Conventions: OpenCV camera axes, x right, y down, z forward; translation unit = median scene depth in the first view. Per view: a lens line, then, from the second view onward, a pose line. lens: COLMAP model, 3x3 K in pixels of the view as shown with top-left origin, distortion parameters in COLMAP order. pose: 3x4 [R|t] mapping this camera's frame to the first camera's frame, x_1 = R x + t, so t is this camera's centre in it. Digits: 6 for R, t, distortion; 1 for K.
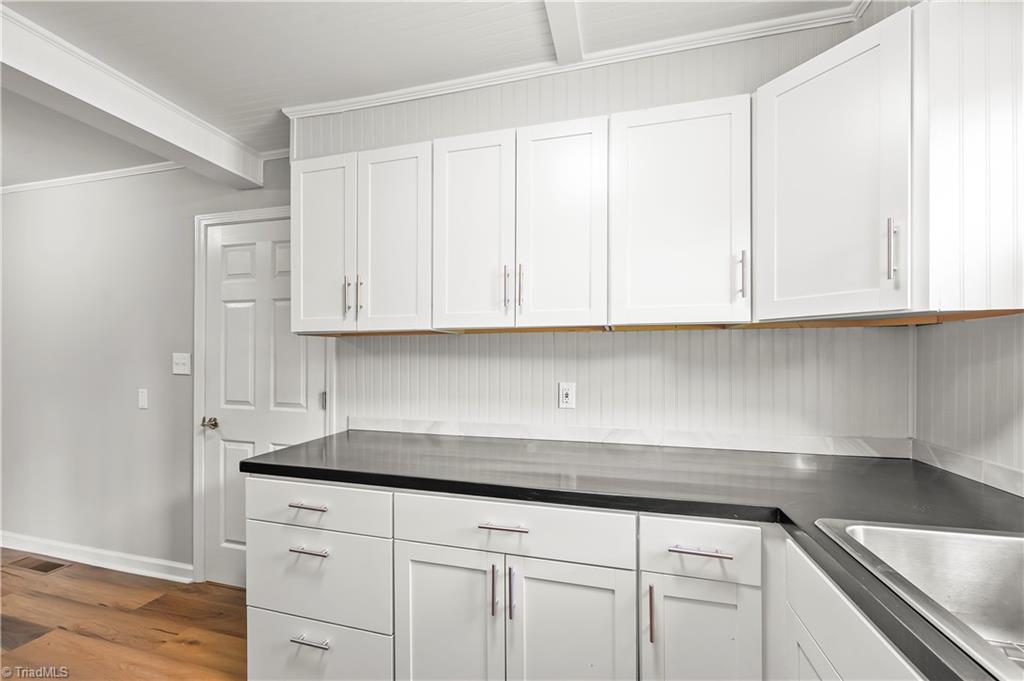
lens RADIAL K [[409.5, 0, 513.7], [0, 409.5, 350.1], [0, 0, 1]] dist [0.000500, 0.000108]
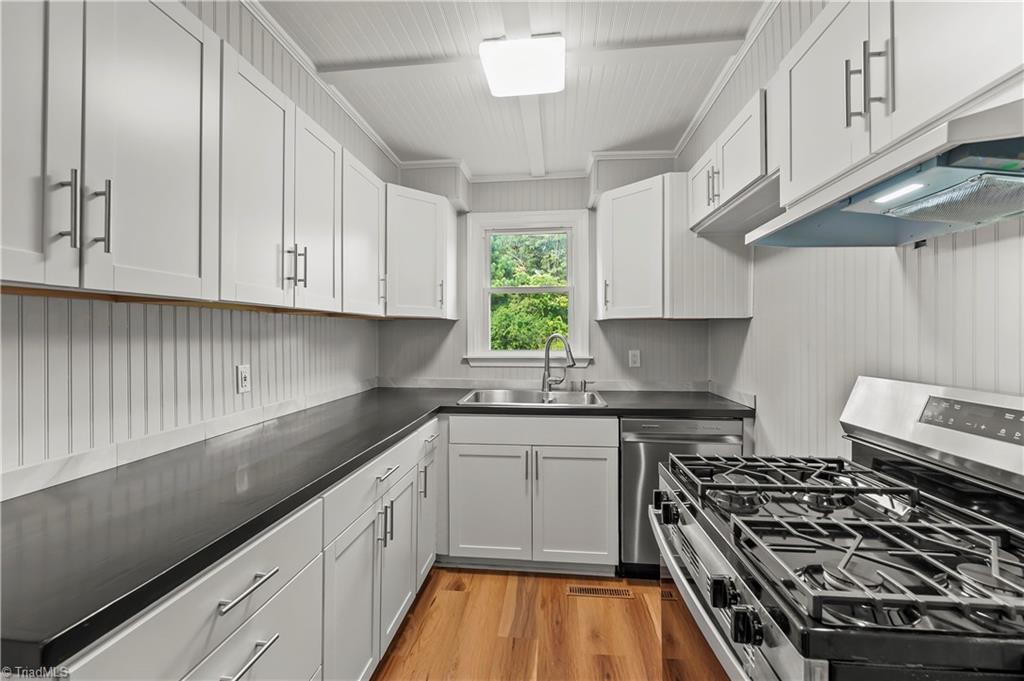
lens RADIAL K [[413.1, 0, 516.3], [0, 413.1, 340.3], [0, 0, 1]] dist [-0.000661, 0.000525]
pose [[-0.153967, -0.015578, 0.987953, -0.947953], [-0.014292, 0.999806, 0.013538, 0.000722], [-0.987973, -0.012035, -0.154160, 0.554381]]
